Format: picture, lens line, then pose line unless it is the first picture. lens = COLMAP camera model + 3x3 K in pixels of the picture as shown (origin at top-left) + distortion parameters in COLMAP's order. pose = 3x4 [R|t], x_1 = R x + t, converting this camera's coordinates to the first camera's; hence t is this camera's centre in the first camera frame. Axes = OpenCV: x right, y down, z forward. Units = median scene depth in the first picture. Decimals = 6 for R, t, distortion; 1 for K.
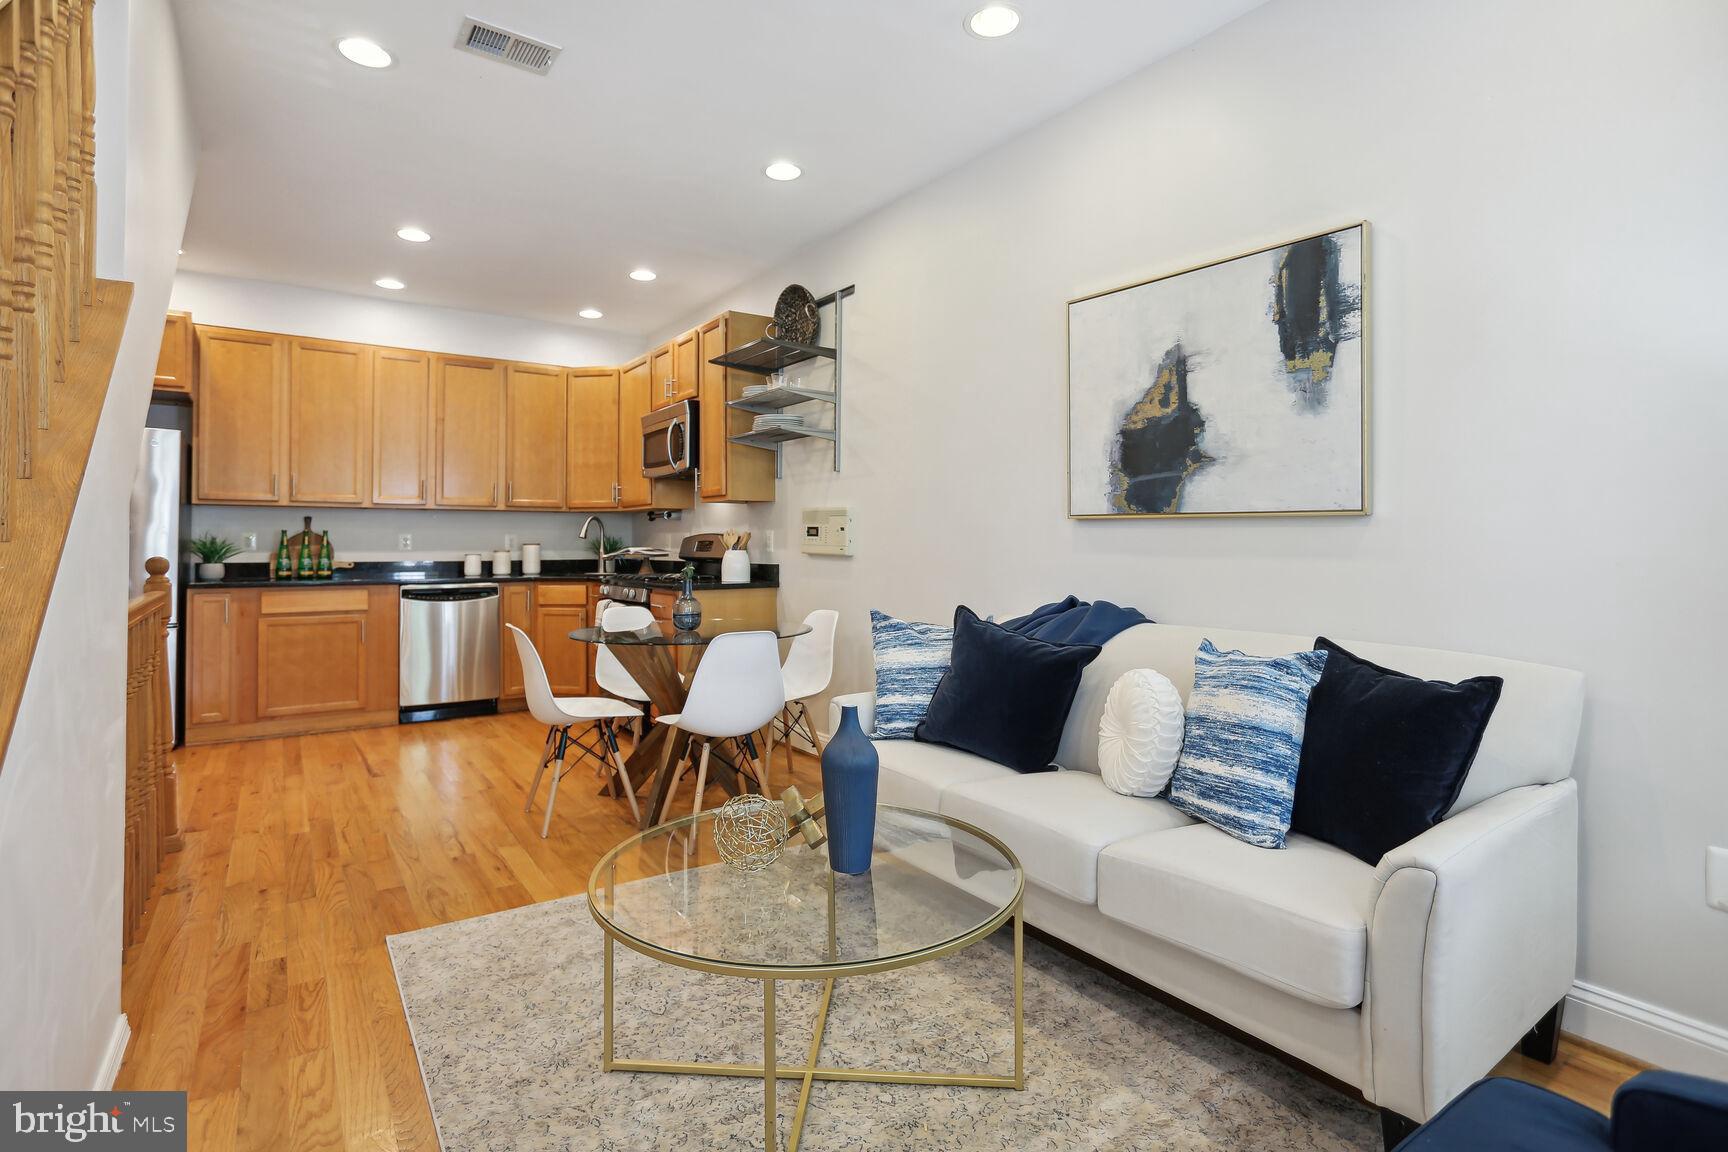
lens RADIAL K [[862.2, 0, 878.1], [0, 862.2, 532.8], [0, 0, 1]] dist [-0.075384, 0.055149]
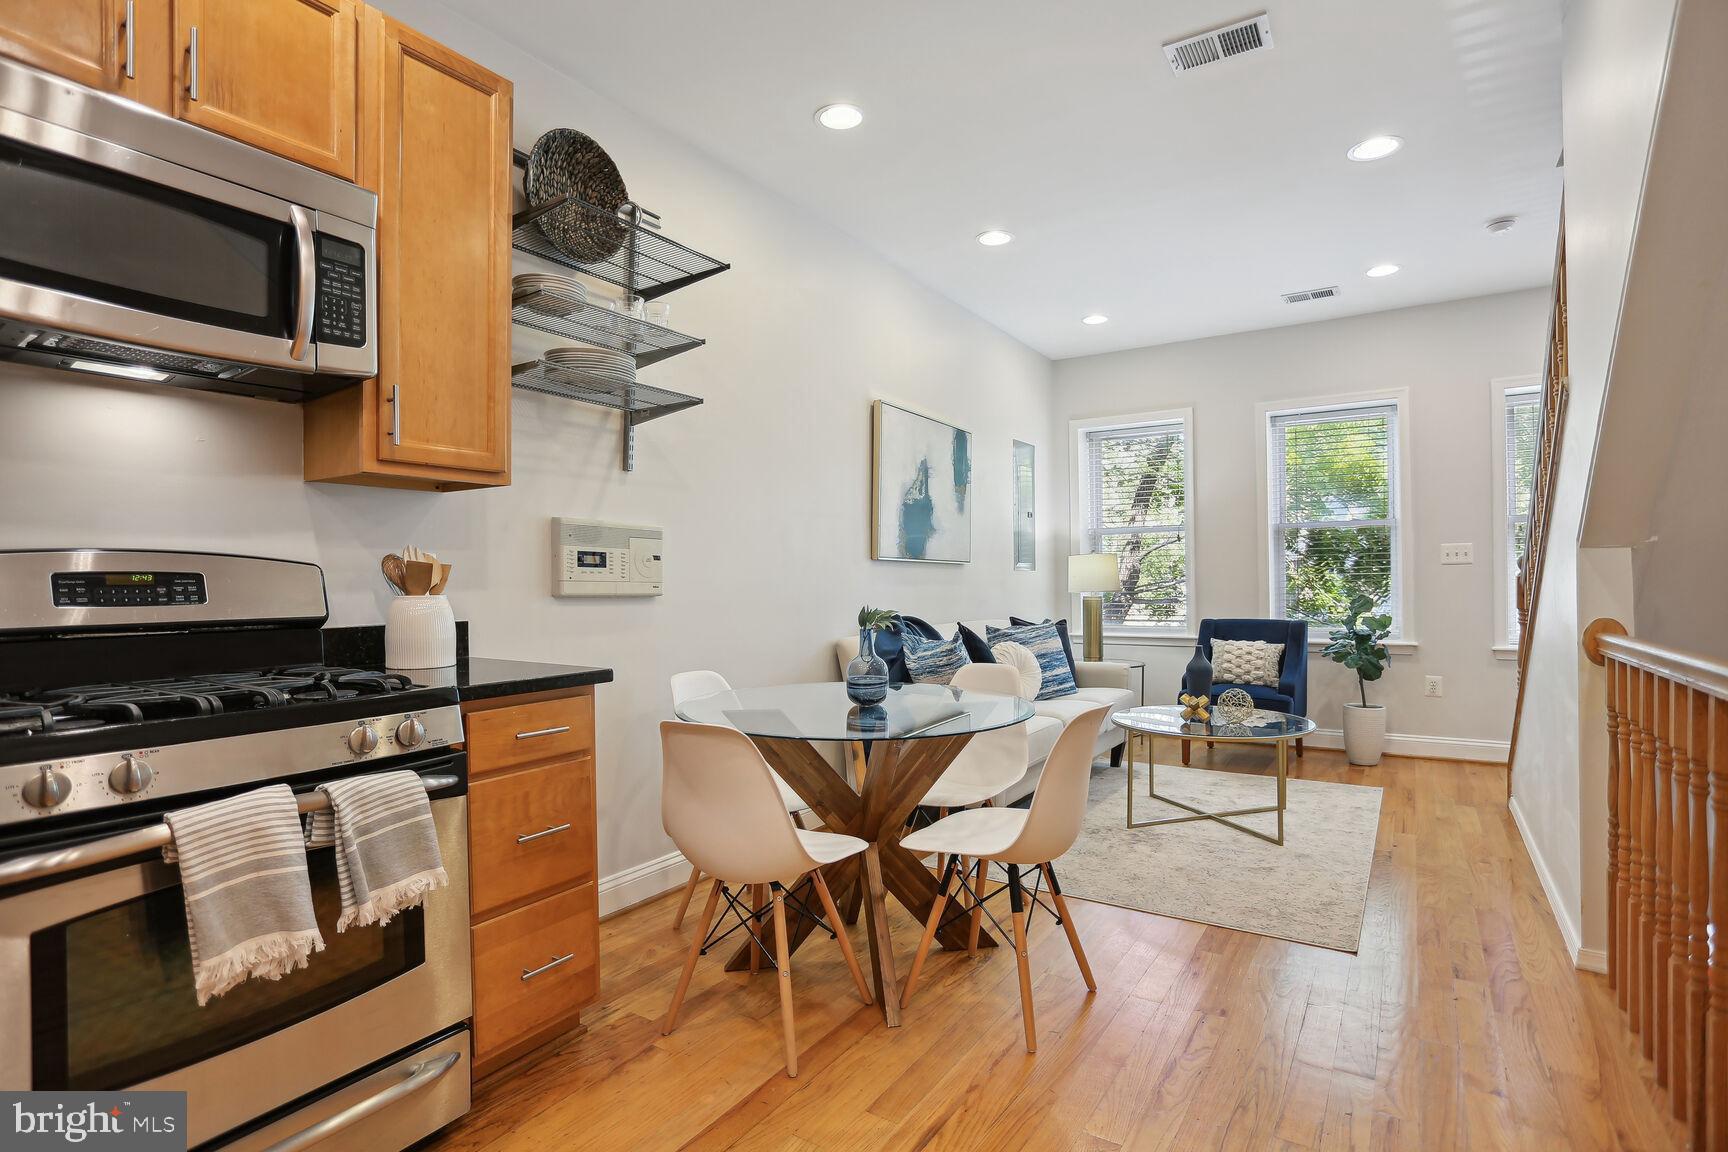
lens RADIAL K [[866.5, 0, 898.9], [0, 866.5, 579.6], [0, 0, 1]] dist [-0.029055, 0.000102]
pose [[-0.397023, 0.001590, 0.917807, -0.645475], [-0.004495, 0.999983, -0.003677, 0.012724], [-0.917797, -0.005585, -0.397010, 0.929916]]
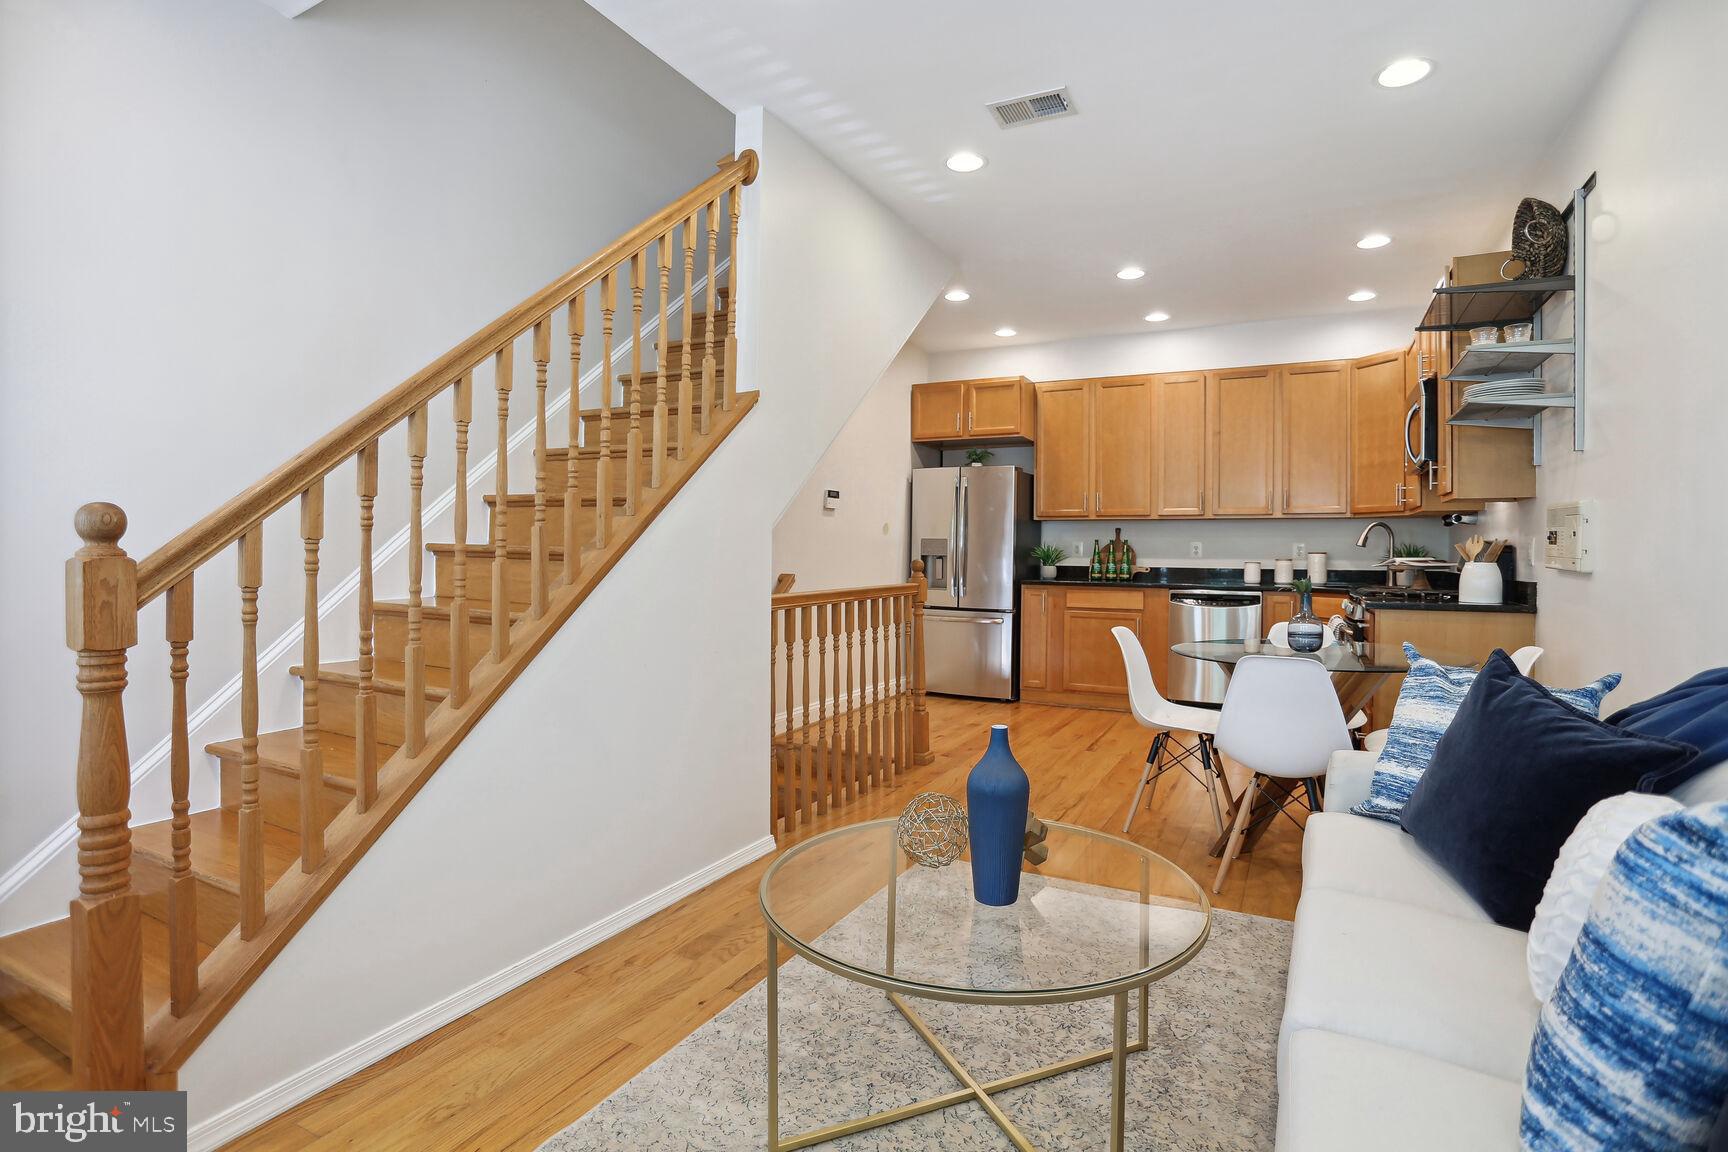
lens RADIAL K [[856.0, 0, 869.6], [0, 856.0, 557.0], [0, 0, 1]] dist [-0.047955, 0.017635]
pose [[0.449250, 0.011783, -0.893328, 0.258330], [0.004189, 0.999874, 0.015295, 0.001368], [0.893396, -0.010614, 0.449144, 0.162883]]
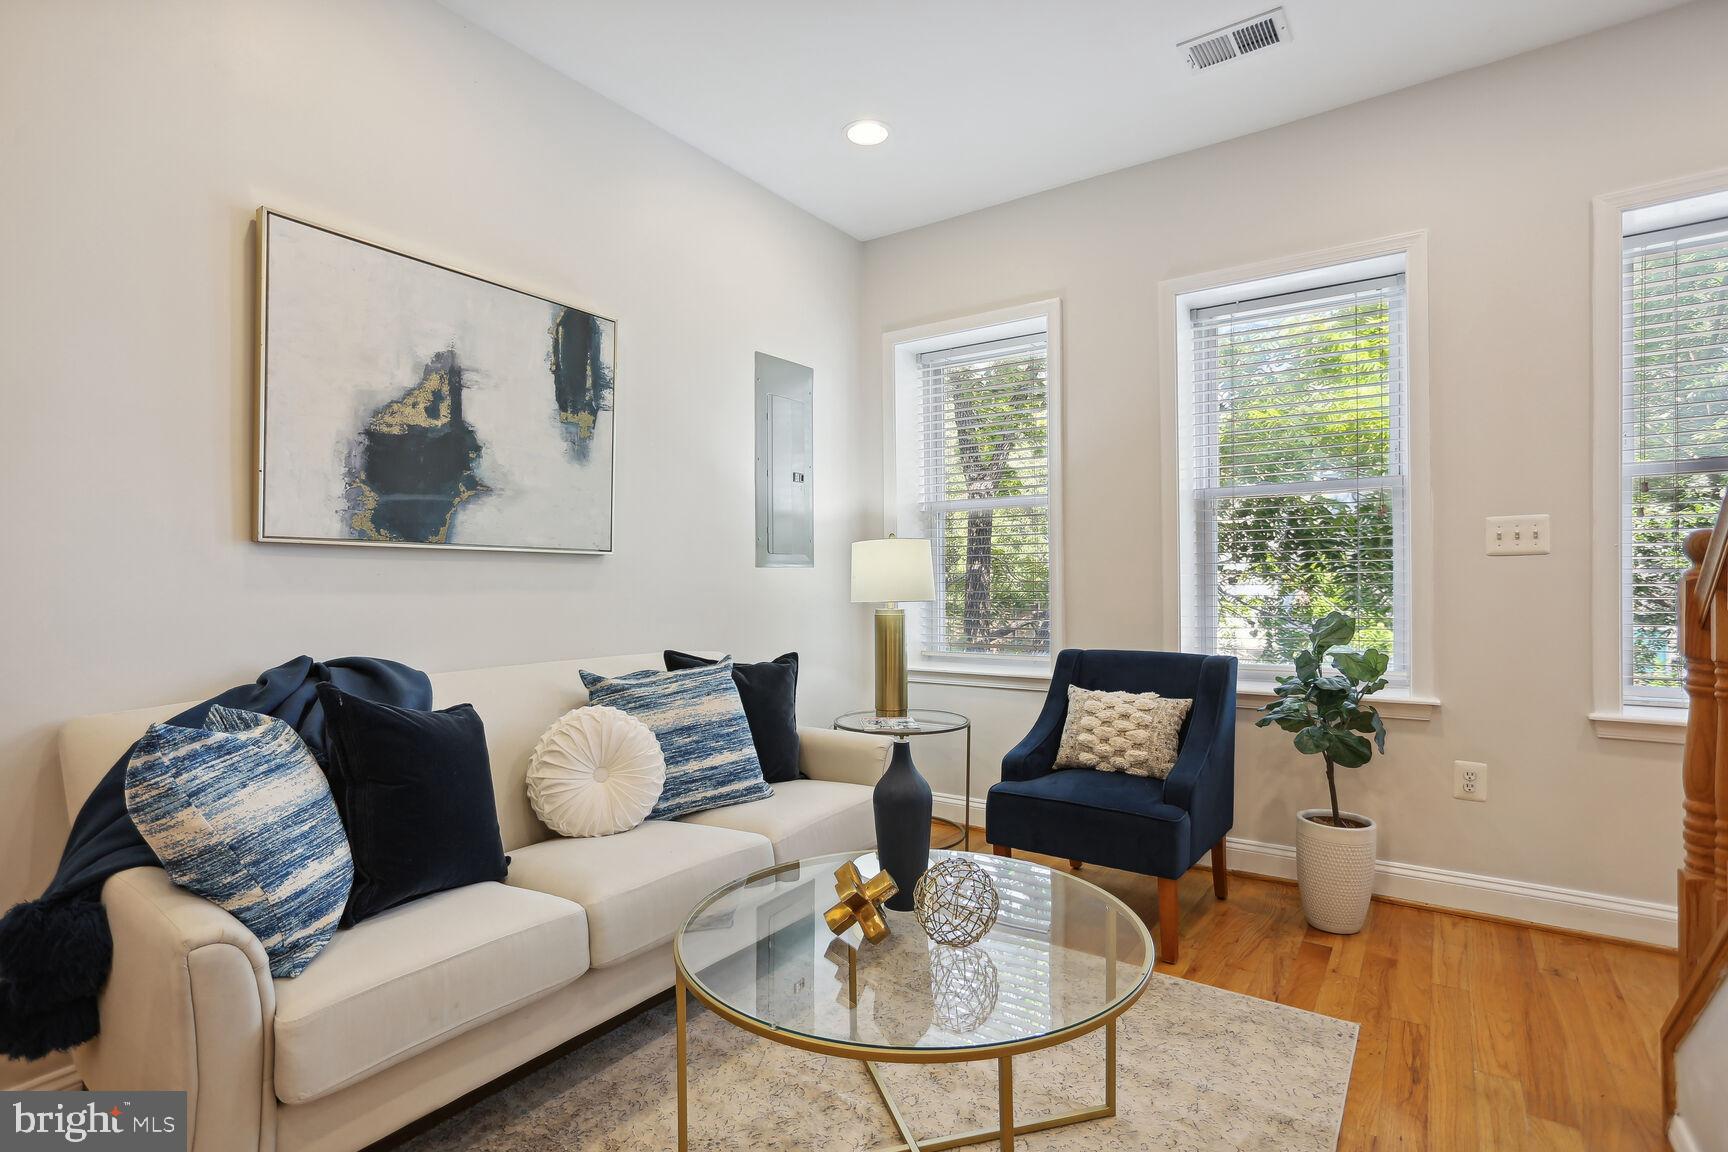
lens RADIAL K [[865.9, 0, 872.9], [0, 865.9, 583.5], [0, 0, 1]] dist [-0.018140, 0.001658]
pose [[-0.354630, -0.004268, 0.934997, -0.337025], [-0.006252, 0.999978, 0.002193, 0.006786], [-0.934986, -0.005068, -0.354649, 0.489037]]
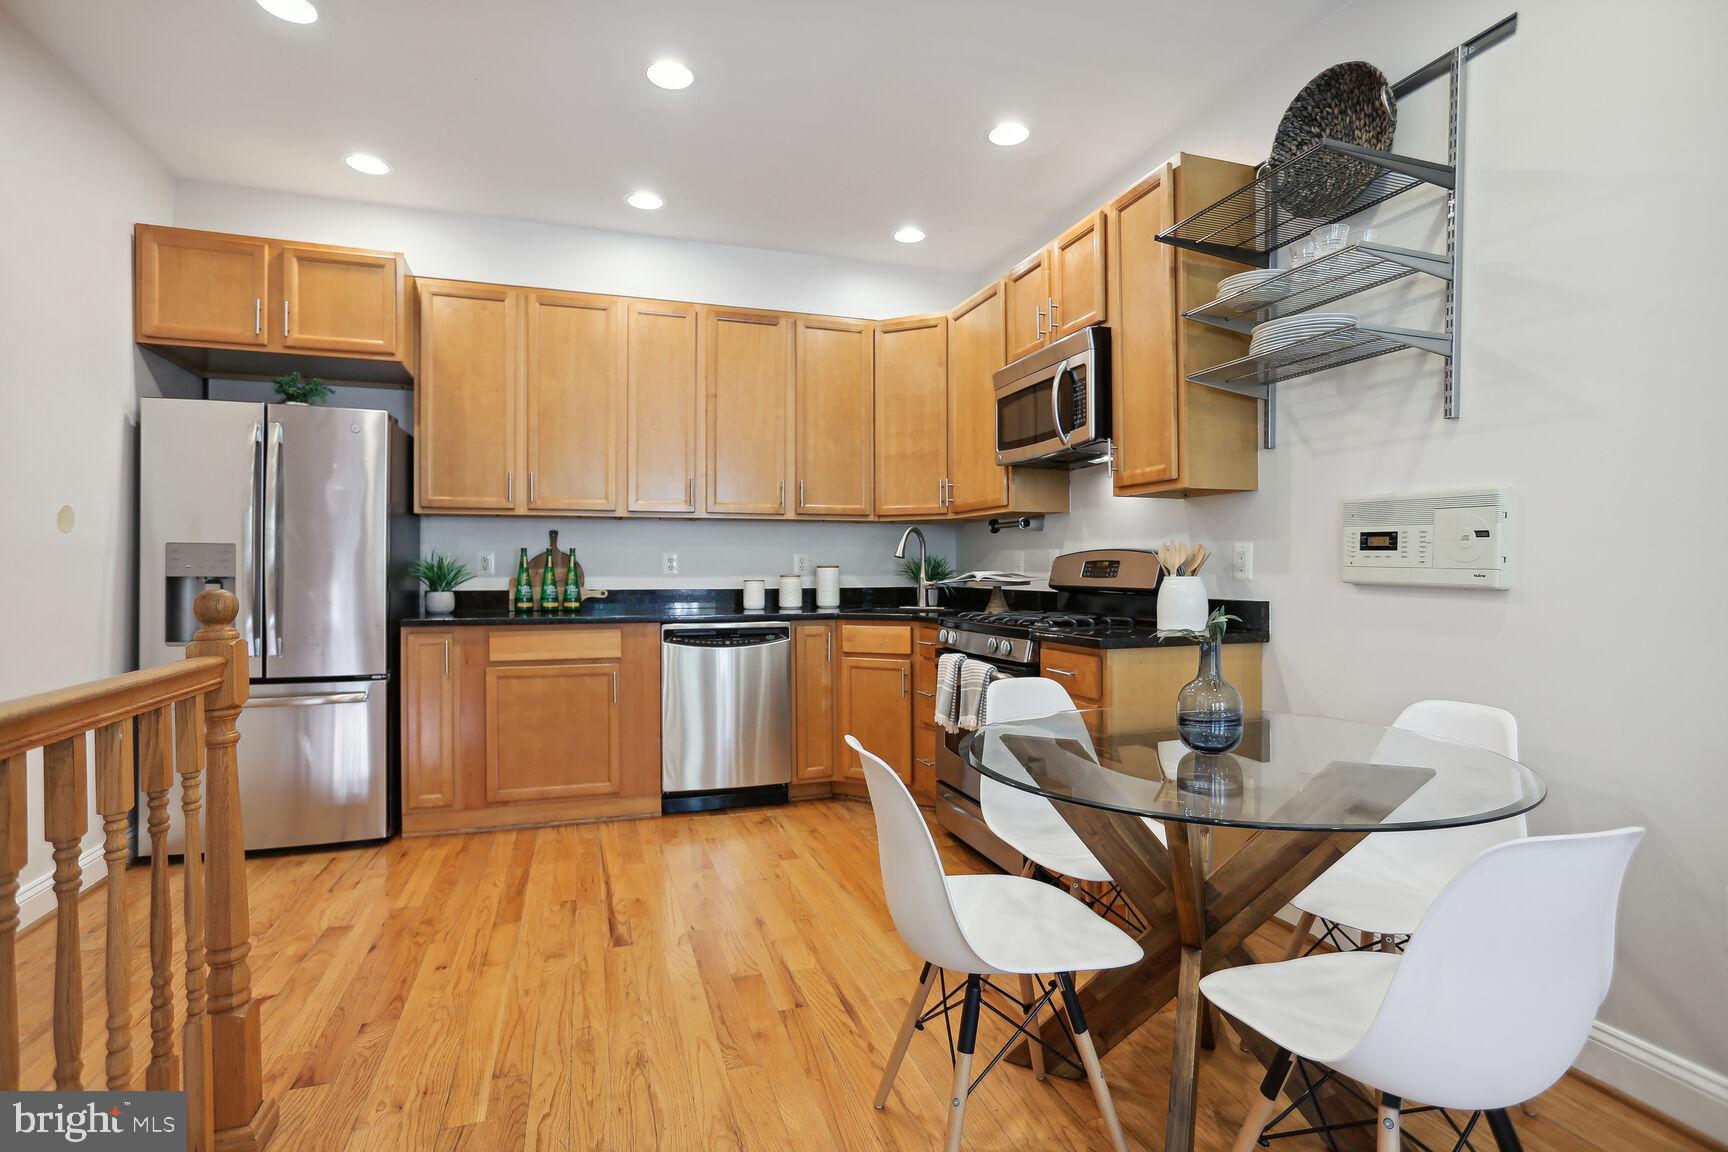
lens RADIAL K [[857.3, 0, 858.0], [0, 857.3, 568.3], [0, 0, 1]] dist [-0.017583, 0.000876]
pose [[0.953280, 0.000369, -0.302089, -0.195439], [0.003788, 0.999906, 0.013175, 0.006292], [0.302065, -0.013704, 0.953189, 0.374326]]
